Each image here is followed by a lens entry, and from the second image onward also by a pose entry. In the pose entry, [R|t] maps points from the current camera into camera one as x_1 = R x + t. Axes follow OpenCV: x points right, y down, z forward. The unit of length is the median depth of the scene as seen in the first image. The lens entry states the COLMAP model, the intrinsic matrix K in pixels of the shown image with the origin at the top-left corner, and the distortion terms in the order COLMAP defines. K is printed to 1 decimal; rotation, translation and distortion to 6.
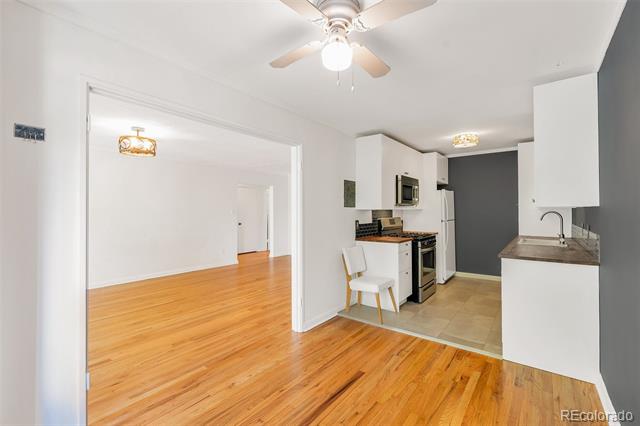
lens RADIAL K [[293.9, 0, 323.0], [0, 293.9, 210.9], [0, 0, 1]] dist [-0.000083, 0.000012]
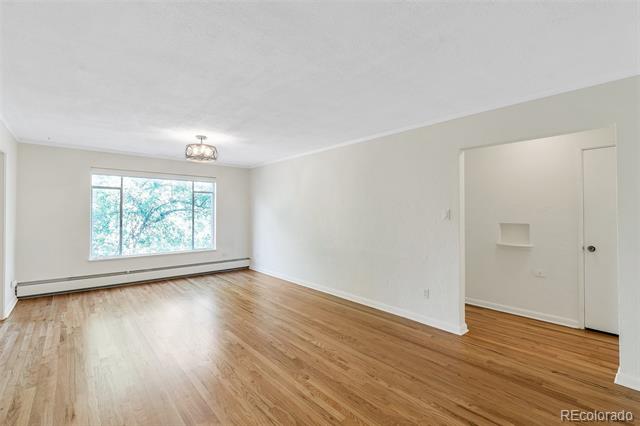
lens RADIAL K [[283.1, 0, 321.0], [0, 283.1, 214.5], [0, 0, 1]] dist [0.001587, 0.000245]
pose [[-0.218376, 0.005264, -0.975851, 0.281780], [0.001095, 0.999986, 0.005150, 0.000349], [0.975864, 0.000056, -0.218379, 1.665359]]
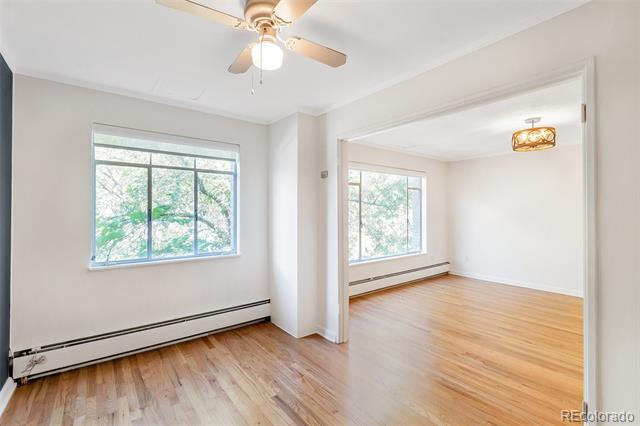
lens RADIAL K [[293.9, 0, 323.0], [0, 293.9, 210.9], [0, 0, 1]] dist [-0.000083, 0.000012]
pose [[-0.270368, -0.004627, -0.962746, 0.412235], [0.002301, 0.999982, -0.005452, 0.001302], [0.962754, -0.003689, -0.270353, 0.634402]]
